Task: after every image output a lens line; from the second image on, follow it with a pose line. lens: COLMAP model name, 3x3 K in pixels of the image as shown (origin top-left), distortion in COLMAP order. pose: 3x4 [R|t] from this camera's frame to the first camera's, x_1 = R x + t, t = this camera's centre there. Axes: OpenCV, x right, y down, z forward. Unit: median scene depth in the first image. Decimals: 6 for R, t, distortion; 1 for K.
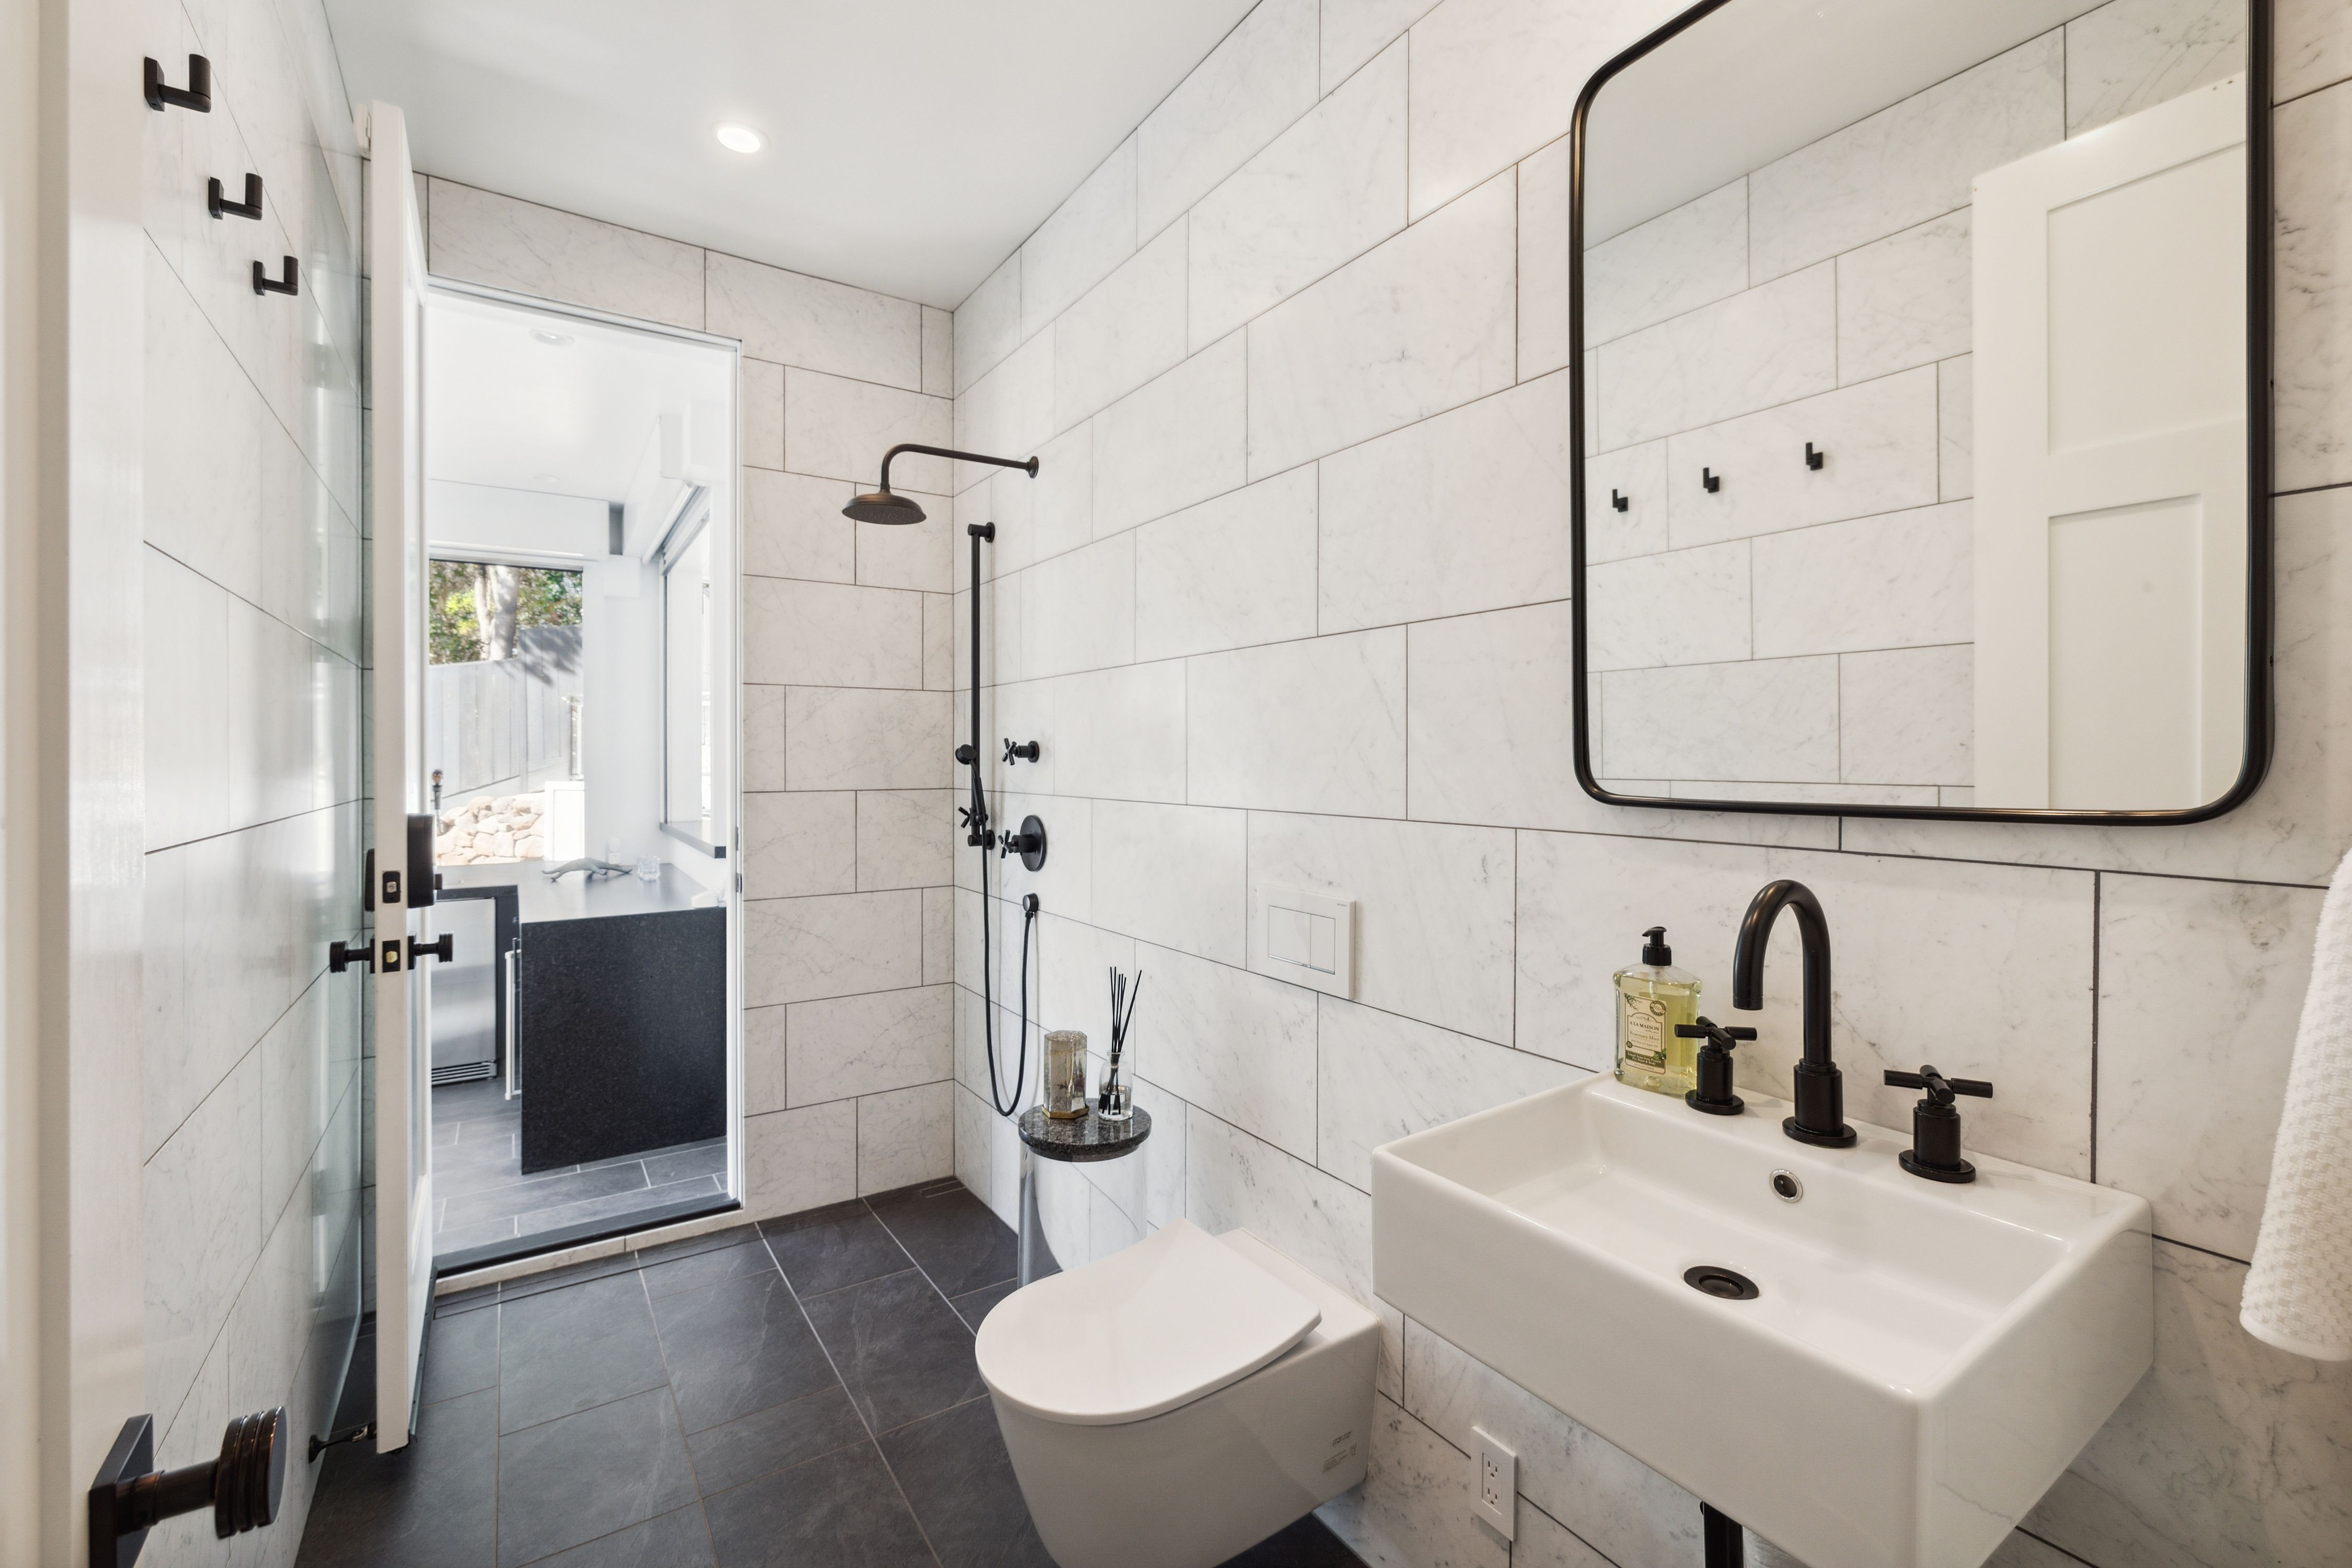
lens RADIAL K [[1008.4, 0, 1180.5], [0, 1008.4, 767.4], [0, 0, 1]] dist [-0.001021, 0.000223]
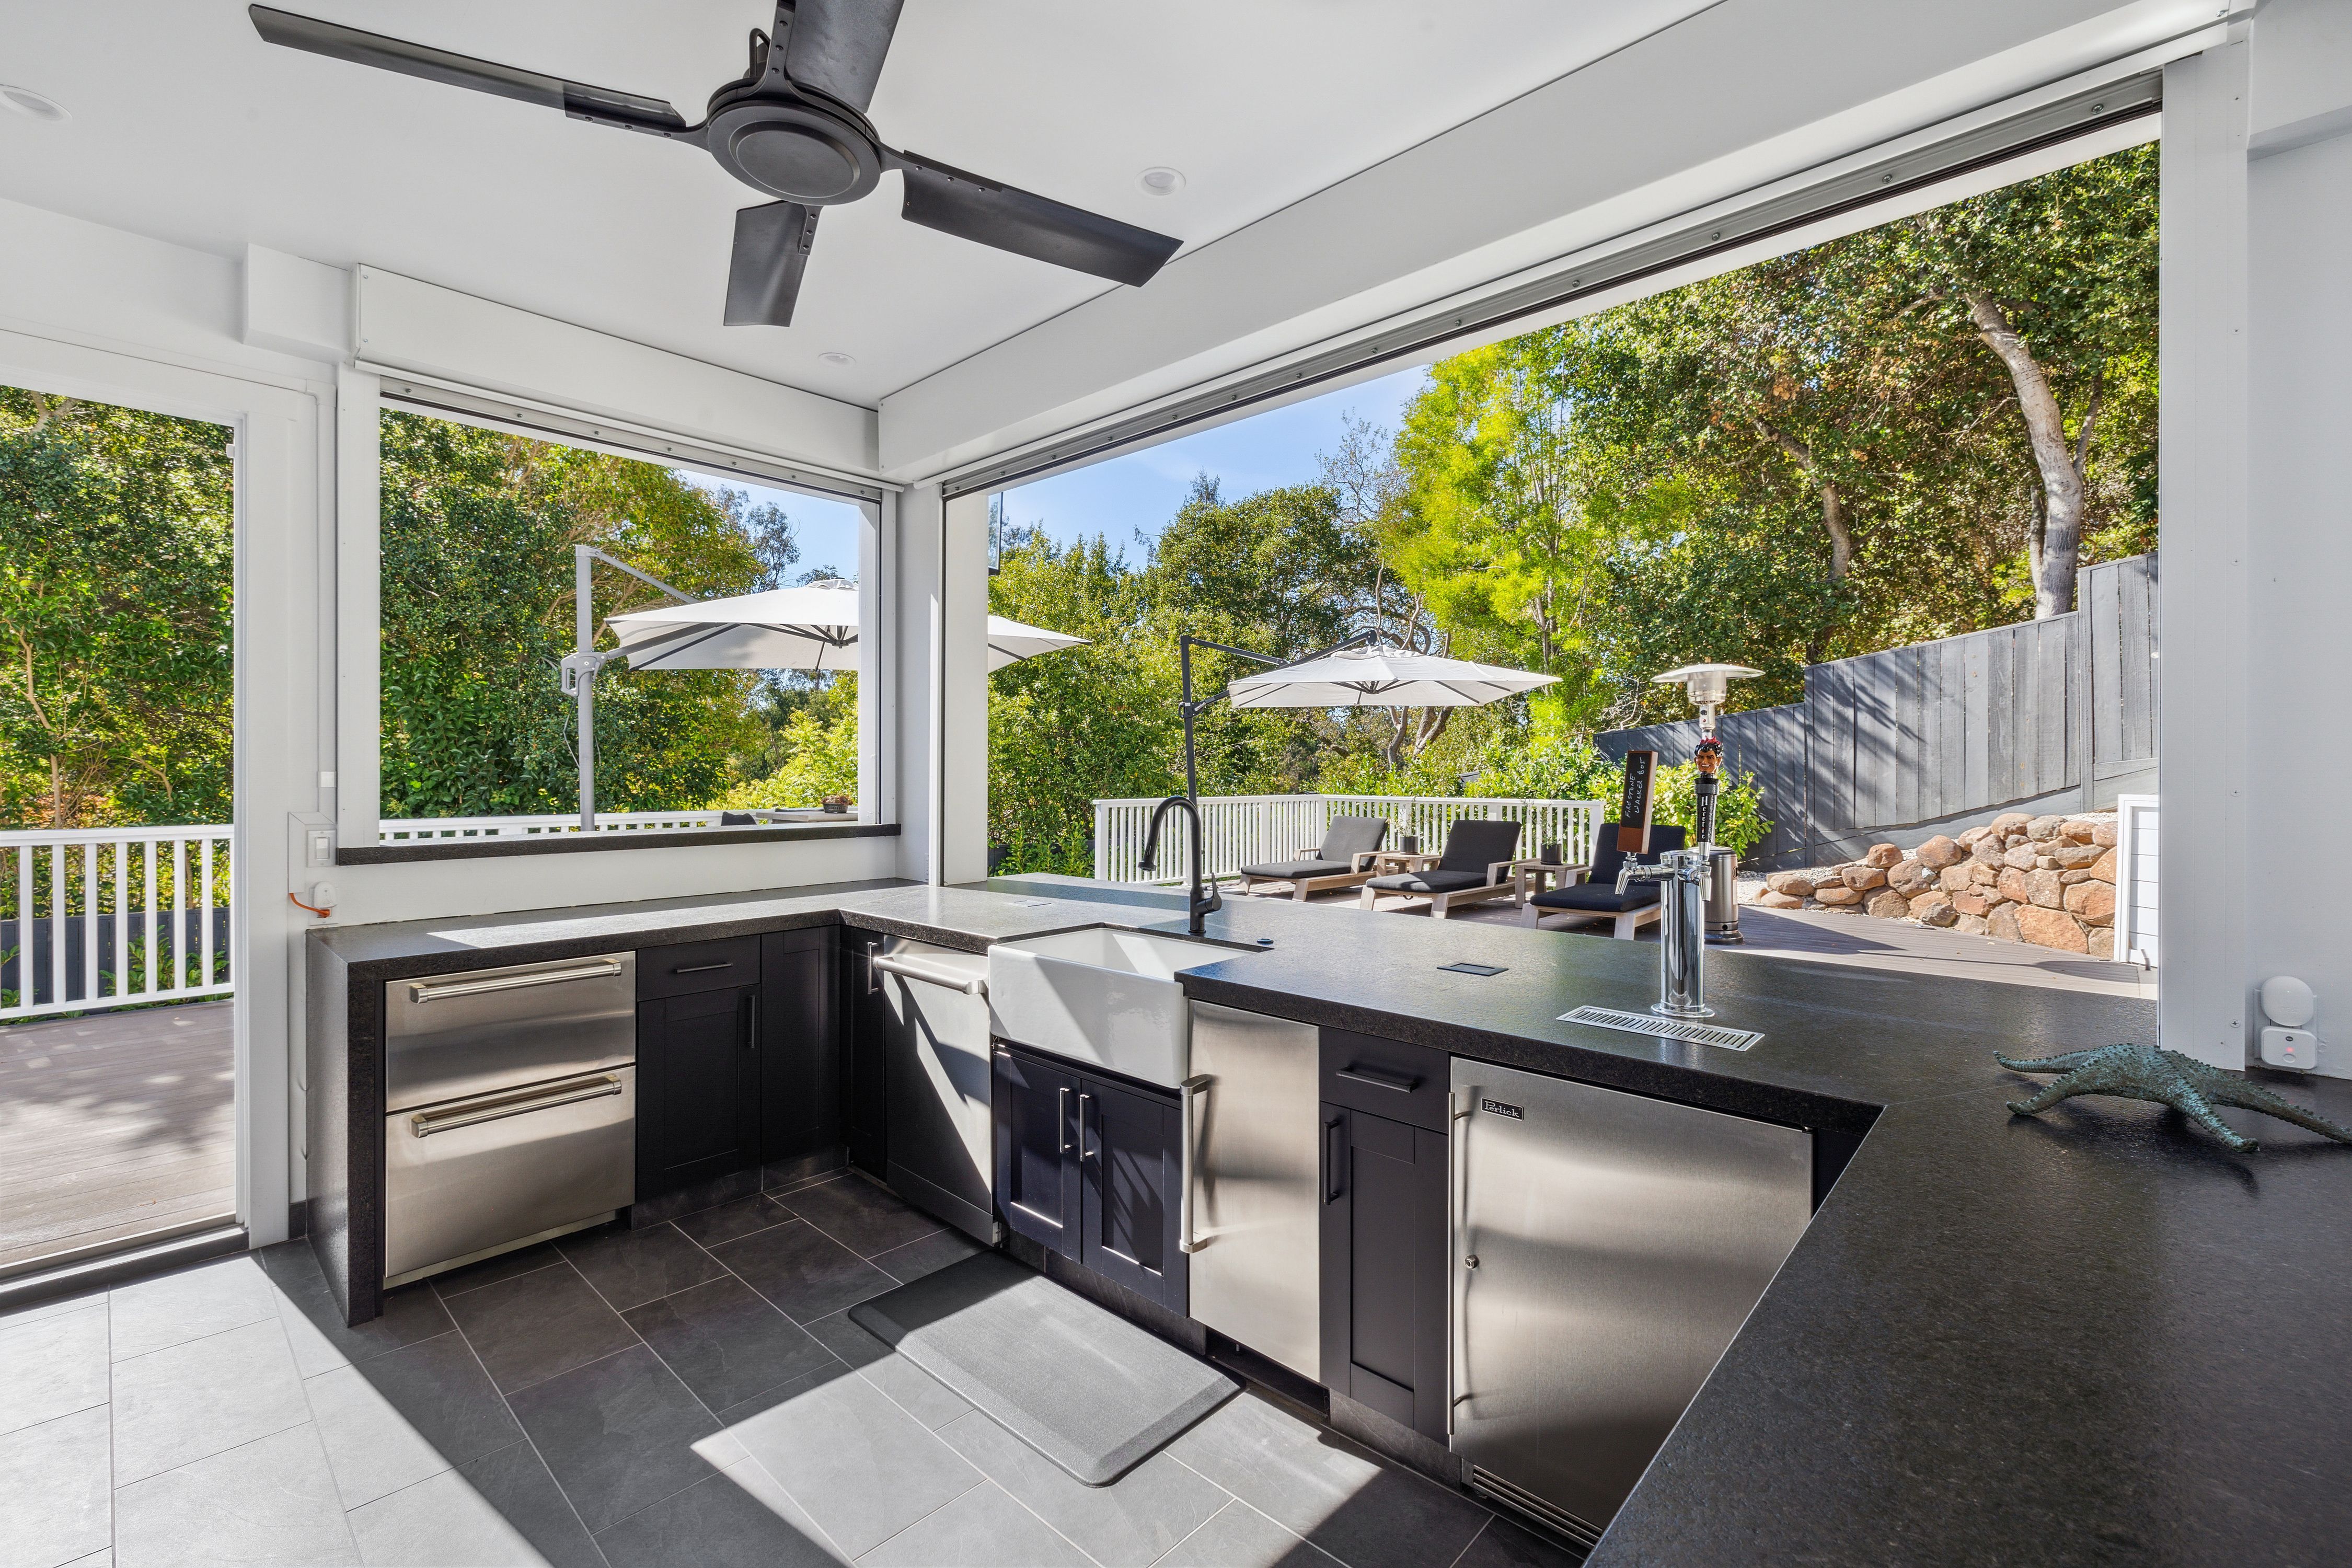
lens RADIAL K [[1008.4, 0, 1175.0], [0, 1008.4, 780.6], [0, 0, 1]] dist [-0.001021, 0.000223]
pose [[0.236531, 0.004013, -0.971616, -0.168458], [-0.006458, 0.999976, 0.002558, 0.008473], [0.971602, 0.005670, 0.236551, 0.294001]]
